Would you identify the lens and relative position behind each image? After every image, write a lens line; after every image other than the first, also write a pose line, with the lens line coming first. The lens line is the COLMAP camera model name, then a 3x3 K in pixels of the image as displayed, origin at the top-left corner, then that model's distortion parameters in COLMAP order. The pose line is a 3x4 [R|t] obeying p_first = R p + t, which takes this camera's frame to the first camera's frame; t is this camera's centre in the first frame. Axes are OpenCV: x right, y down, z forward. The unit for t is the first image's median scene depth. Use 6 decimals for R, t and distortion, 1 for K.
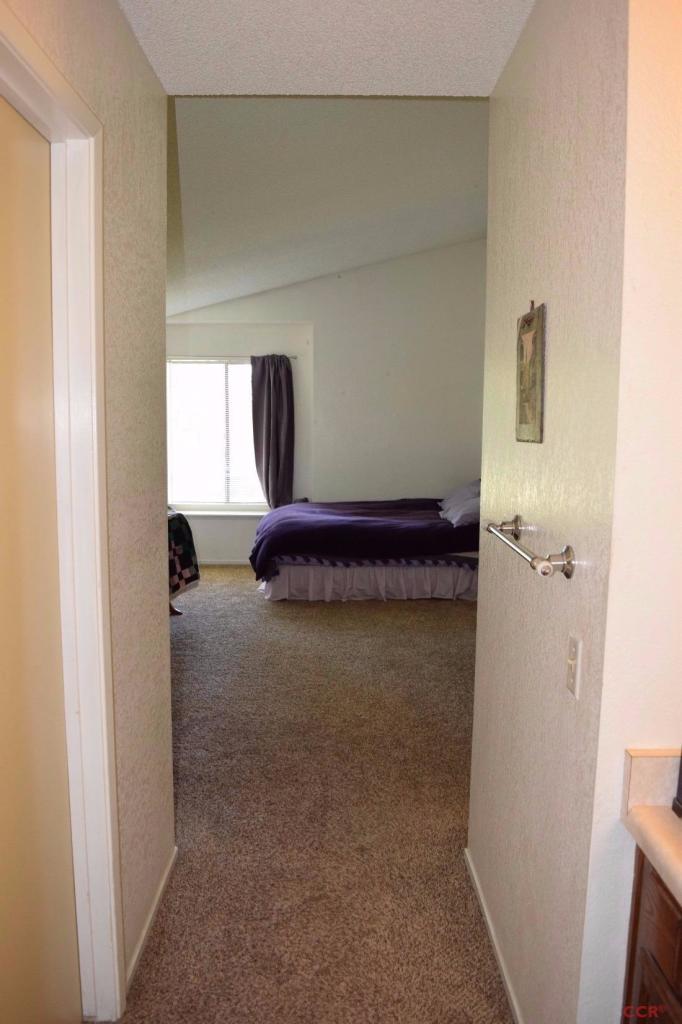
lens RADIAL K [[825.0, 0, 339.4], [0, 825.0, 514.6], [0, 0, 1]] dist [0.001824, -0.000773]
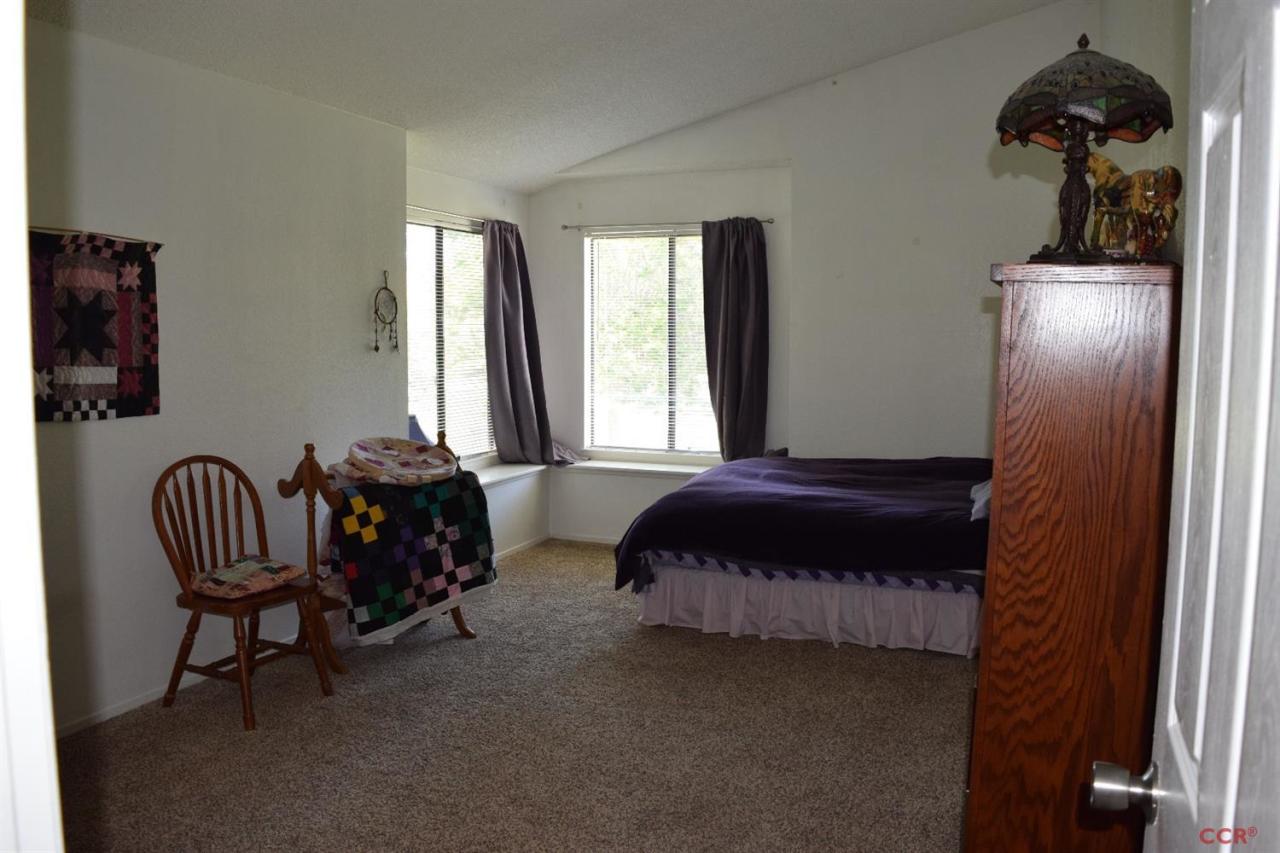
lens RADIAL K [[1031.2, 0, 642.3], [0, 1031.2, 426.4], [0, 0, 1]] dist [0.001824, -0.000773]
pose [[0.926677, 0.030130, -0.374648, 0.187895], [-0.039058, 0.999105, -0.016258, -0.025071], [0.373823, 0.029699, 0.927025, 0.312276]]
